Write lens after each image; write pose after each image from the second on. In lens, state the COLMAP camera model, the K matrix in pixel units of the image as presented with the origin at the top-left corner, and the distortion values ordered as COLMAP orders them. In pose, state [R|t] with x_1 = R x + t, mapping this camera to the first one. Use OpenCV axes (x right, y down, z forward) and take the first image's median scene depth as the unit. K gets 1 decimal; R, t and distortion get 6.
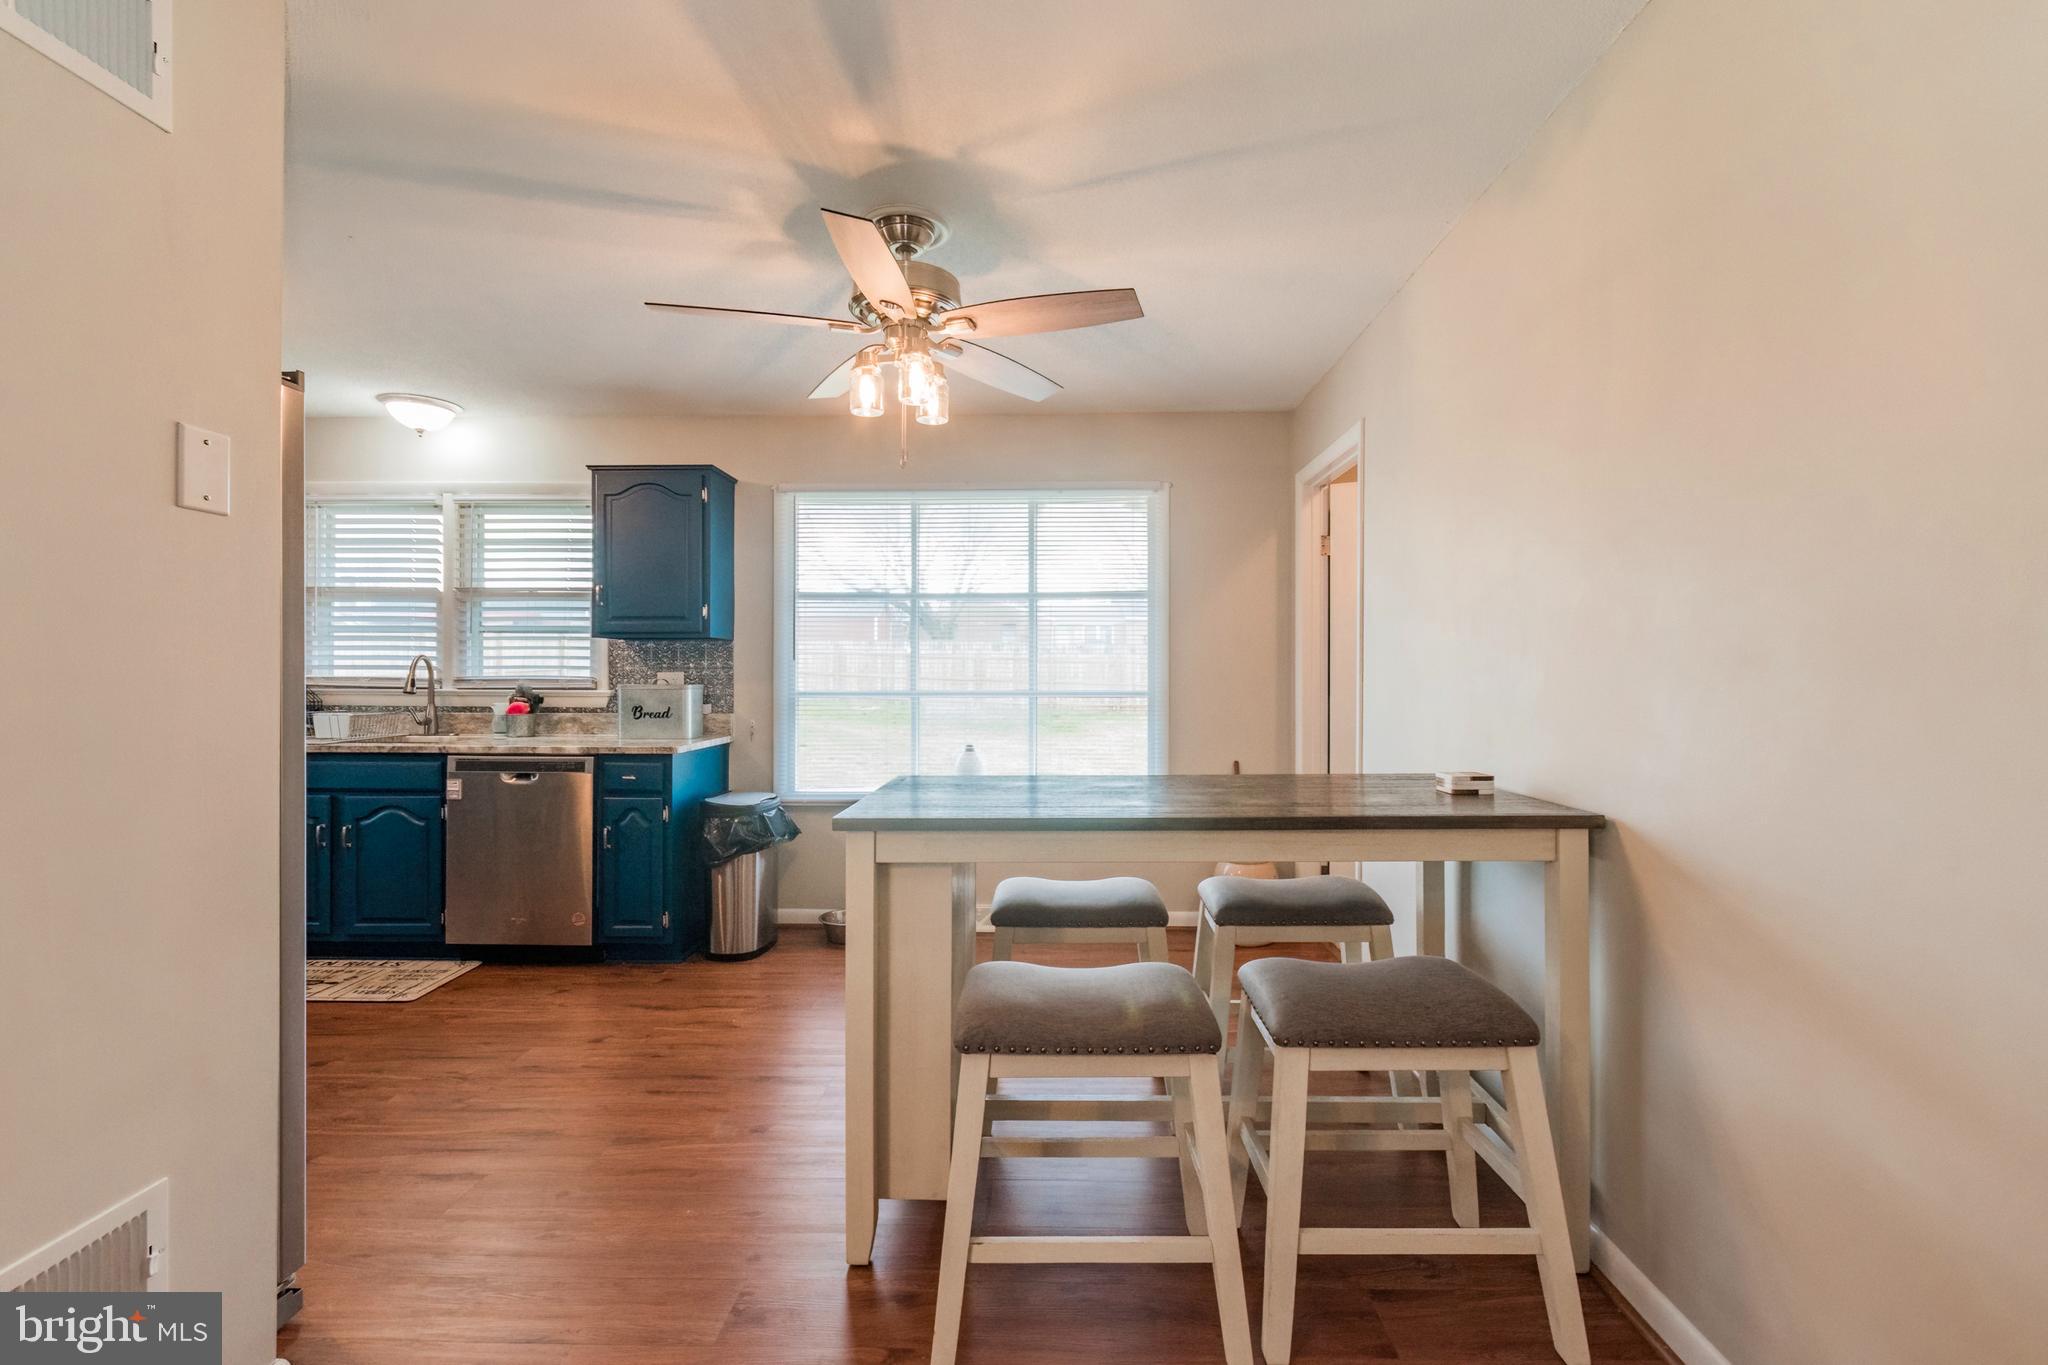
lens RADIAL K [[909.3, 0, 1047.8], [0, 909.3, 674.2], [0, 0, 1]] dist [0.004610, -0.000990]
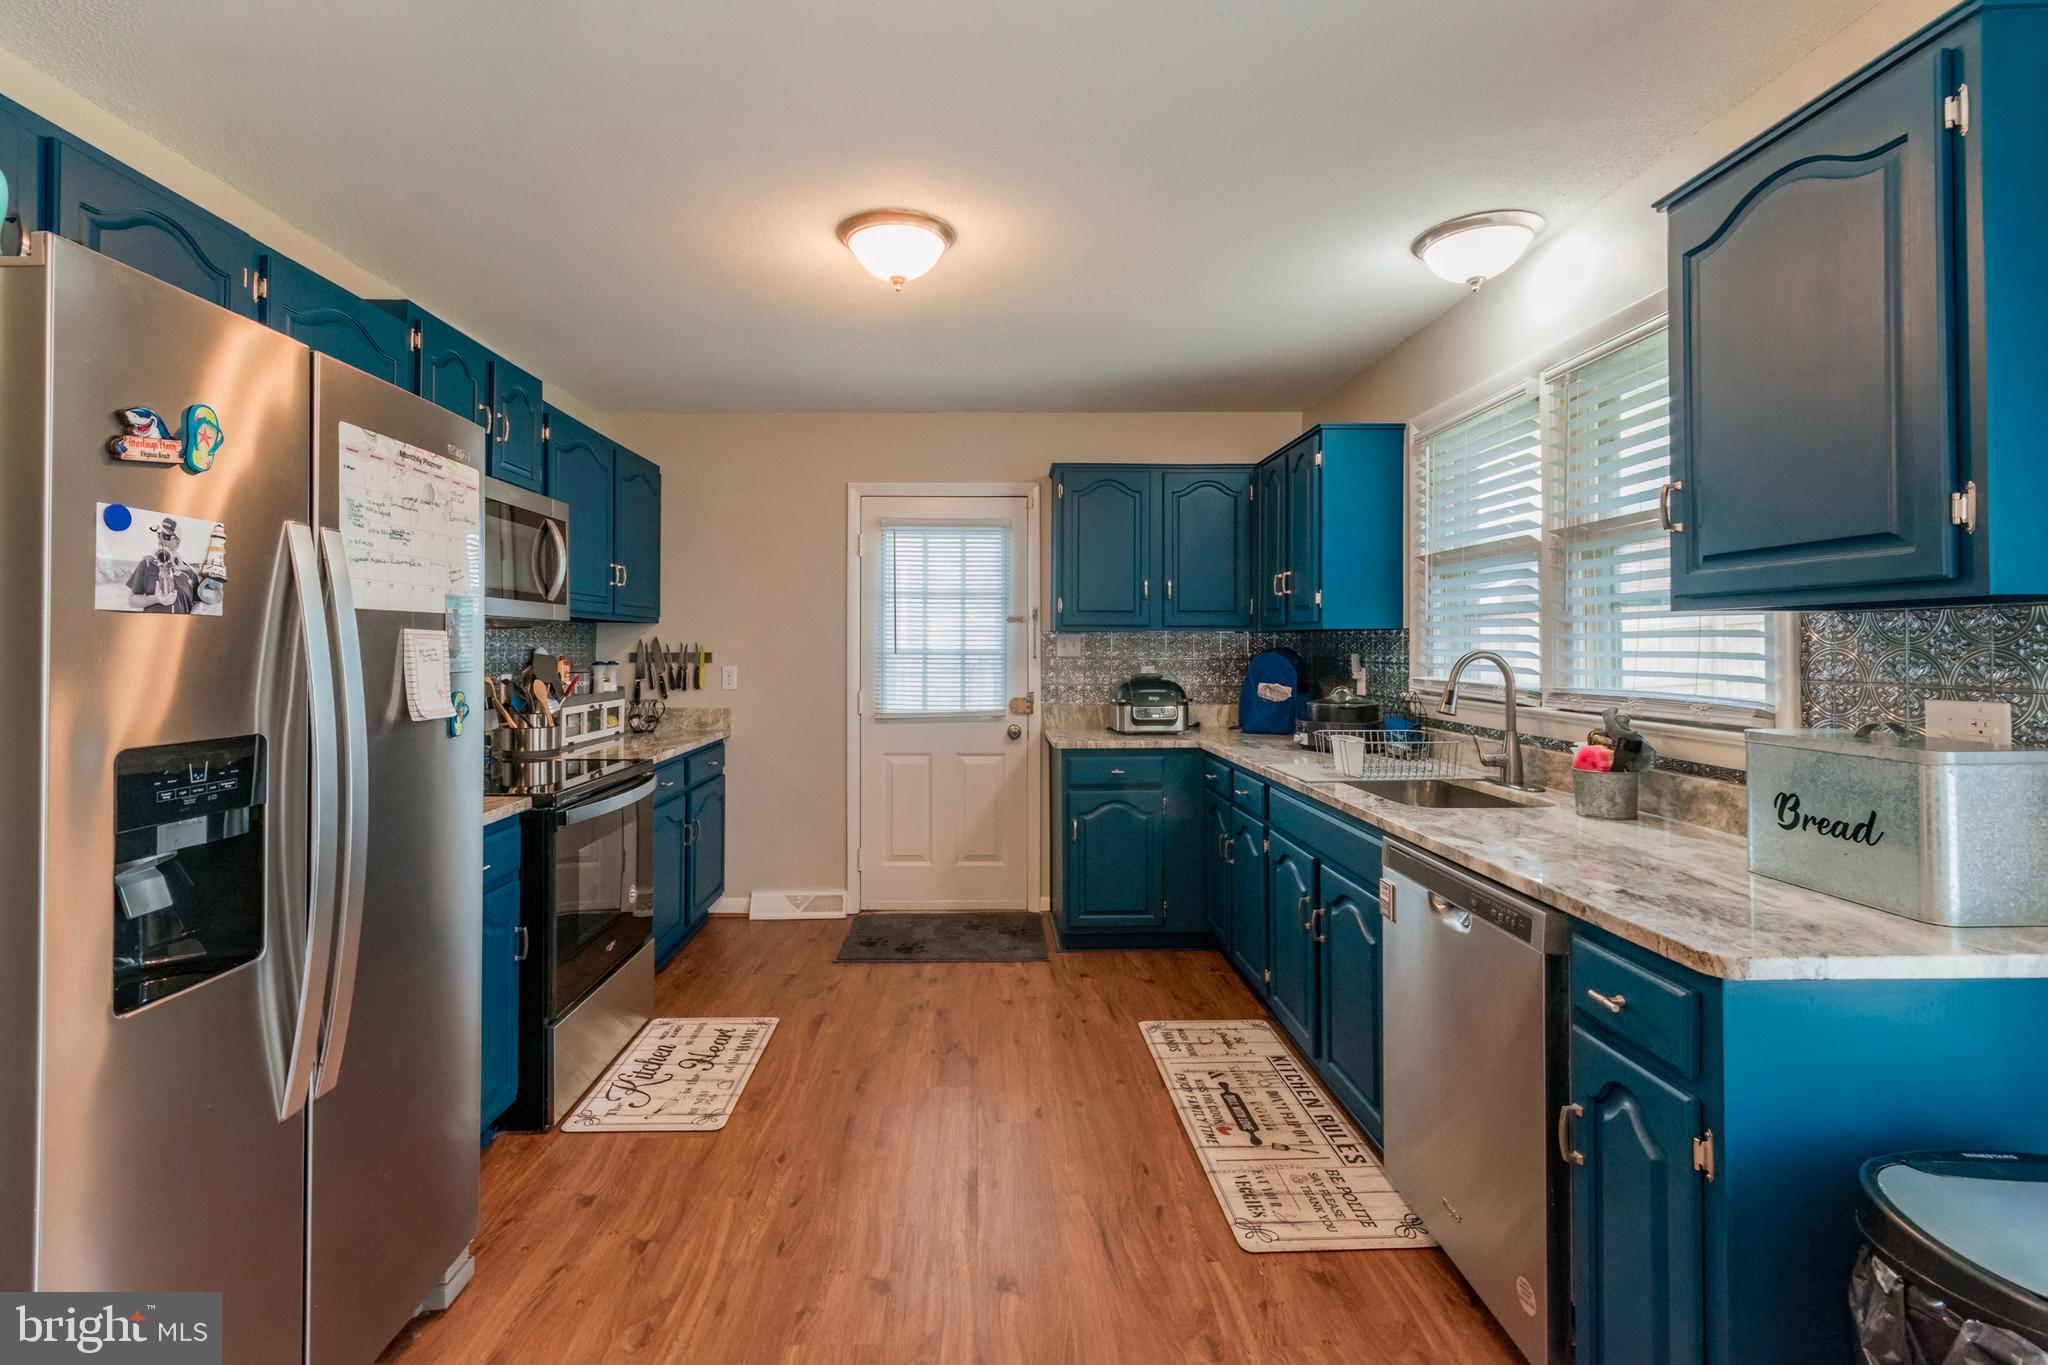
lens RADIAL K [[909.3, 0, 983.9], [0, 909.3, 636.7], [0, 0, 1]] dist [0.004610, -0.000990]
pose [[0.021566, -0.012511, -0.999689, -0.088726], [0.002591, 0.999919, -0.012457, -0.023867], [0.999764, -0.002321, 0.021597, 0.654353]]
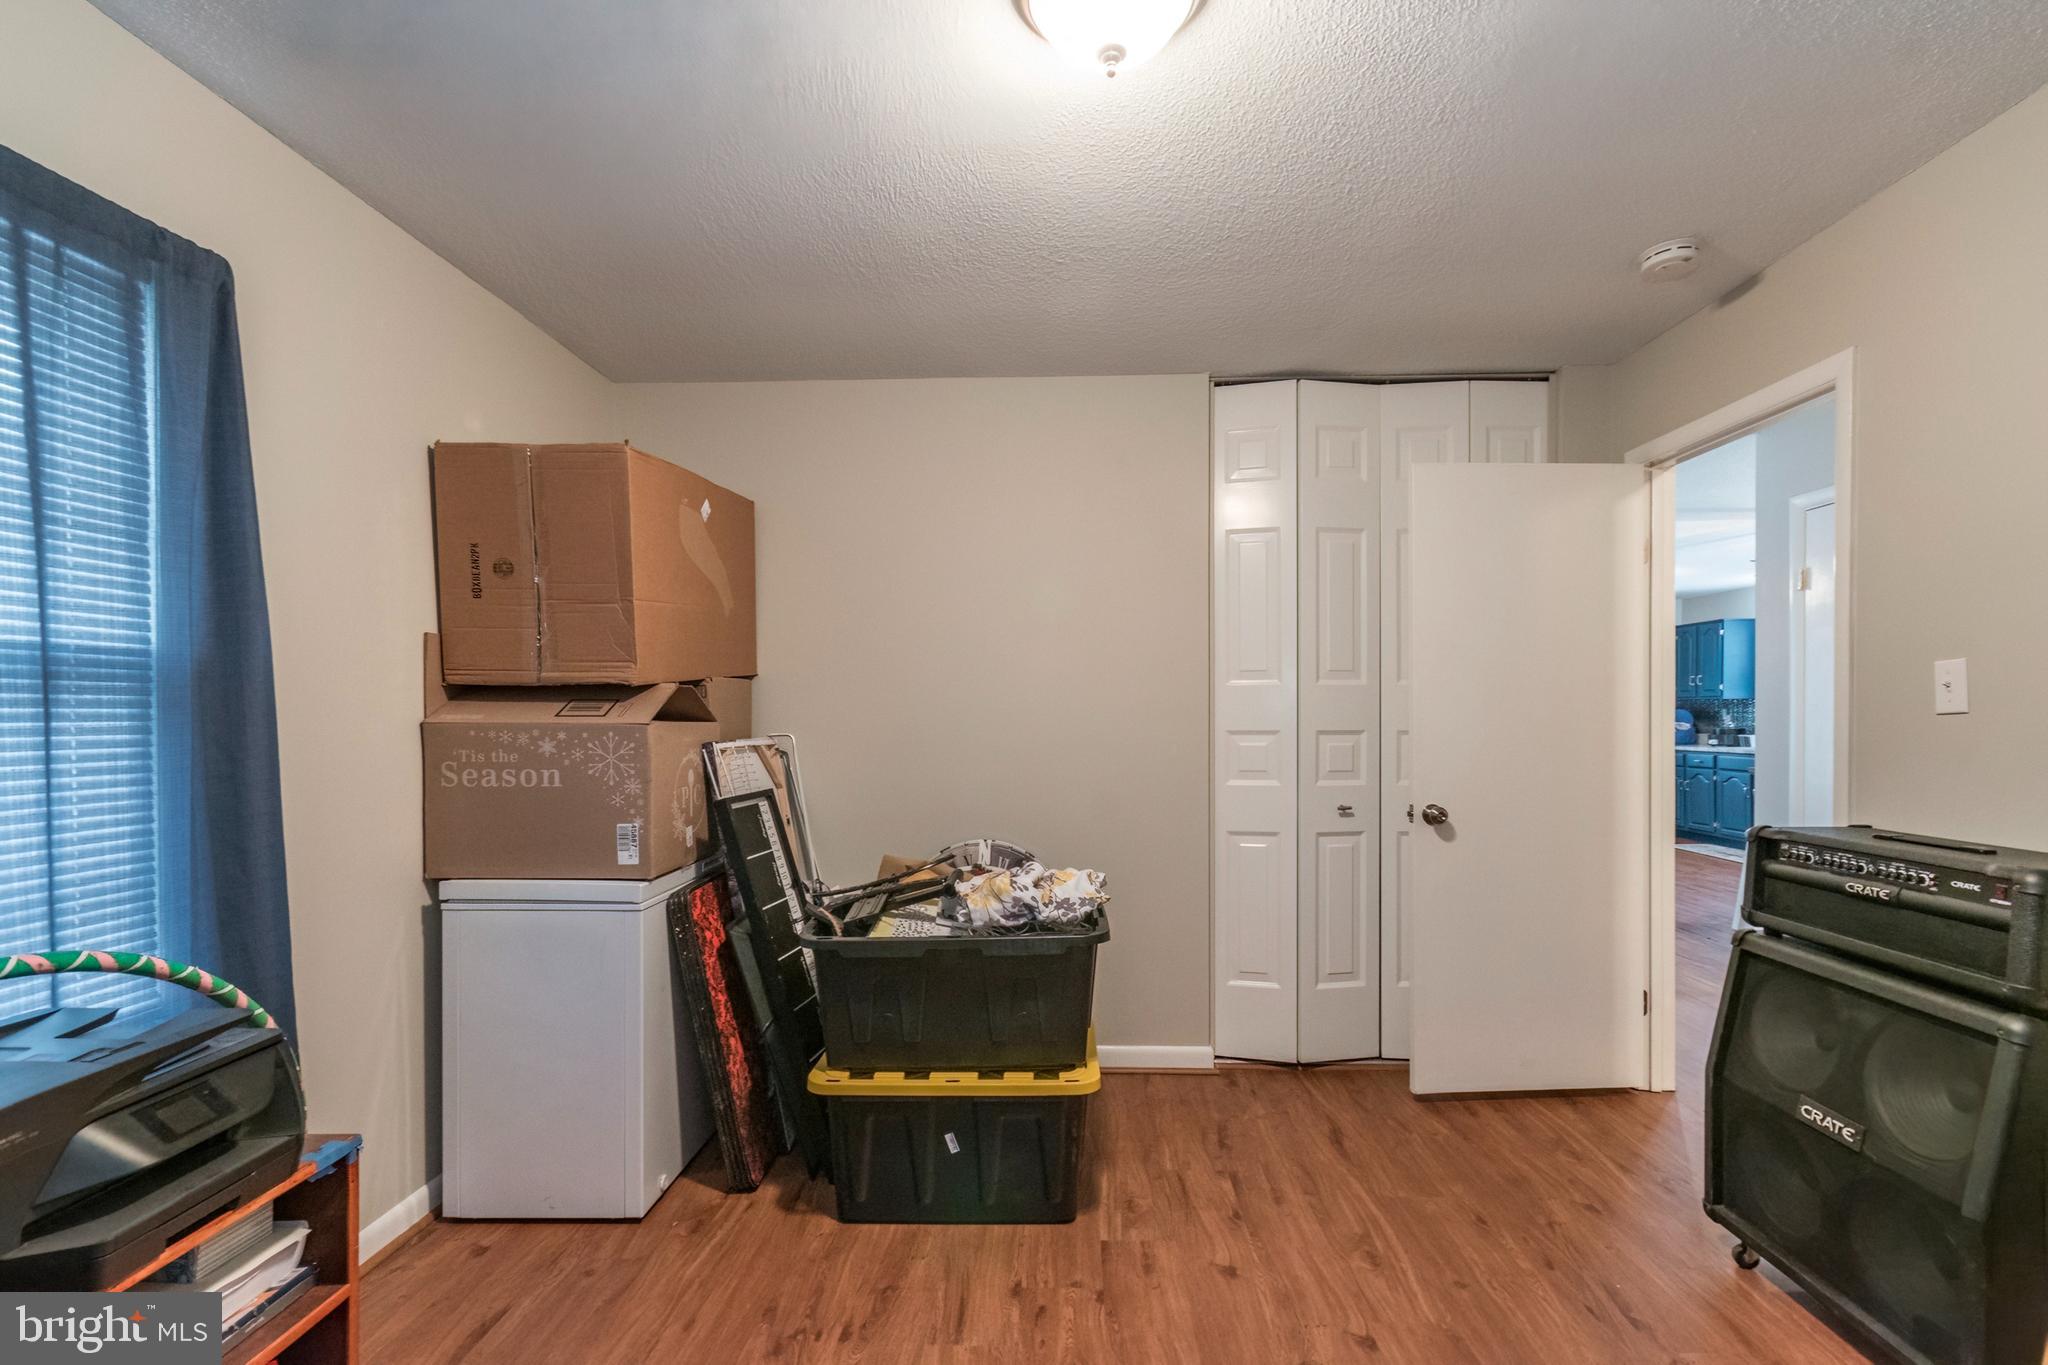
lens RADIAL K [[909.3, 0, 1051.2], [0, 909.3, 720.9], [0, 0, 1]] dist [0.004610, -0.000990]
pose [[-0.011181, 0.004544, -0.999927, 1.202011], [0.005399, 0.999975, 0.004483, -0.007334], [0.999923, -0.005349, -0.011205, -0.535785]]
